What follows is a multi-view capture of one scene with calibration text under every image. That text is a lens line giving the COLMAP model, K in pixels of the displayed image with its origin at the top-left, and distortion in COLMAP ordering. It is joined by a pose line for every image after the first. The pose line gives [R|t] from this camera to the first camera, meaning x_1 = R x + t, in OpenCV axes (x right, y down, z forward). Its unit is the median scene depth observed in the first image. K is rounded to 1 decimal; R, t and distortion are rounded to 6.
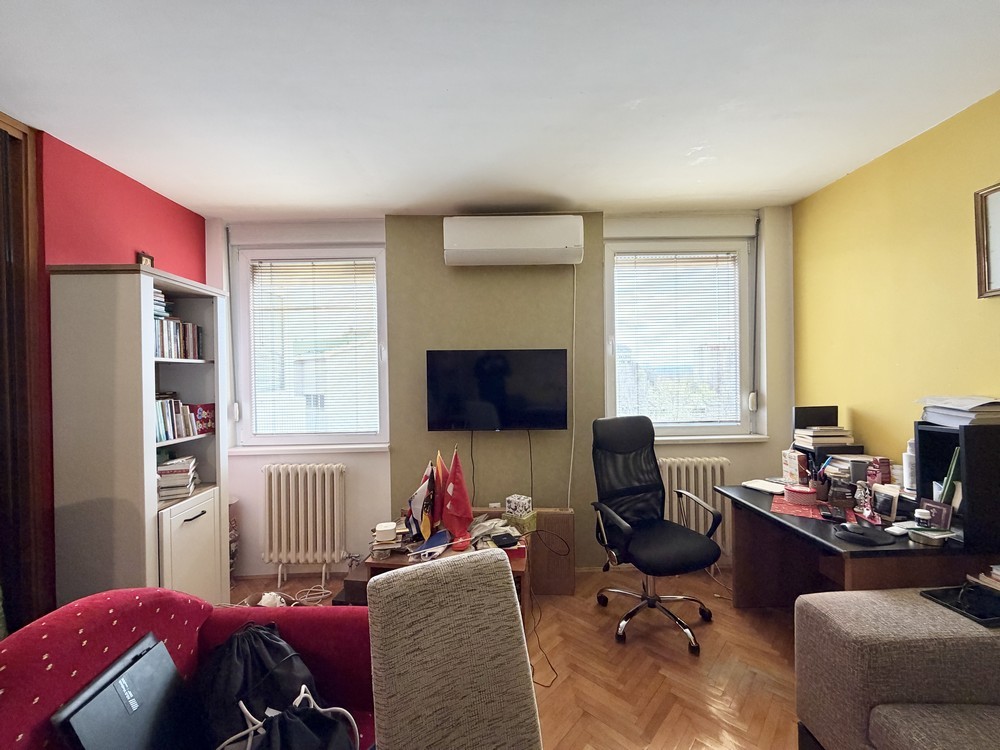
lens RADIAL K [[394.9, 0, 500.0], [0, 394.9, 375.0], [0, 0, 1]] dist [-0.000093, -0.000187]
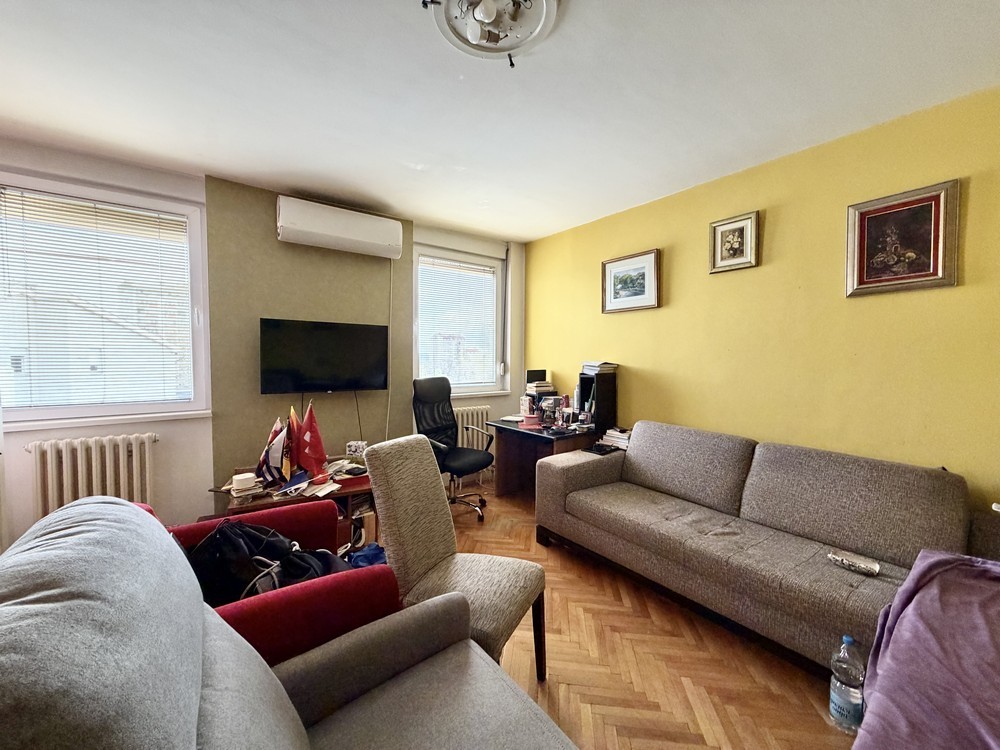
lens RADIAL K [[394.9, 0, 500.0], [0, 394.9, 375.0], [0, 0, 1]] dist [-0.000093, -0.000187]
pose [[0.803765, -0.006883, 0.594908, -0.343629], [-0.014682, 0.999399, 0.031399, 0.054502], [-0.594766, -0.033972, 0.803181, -0.272034]]
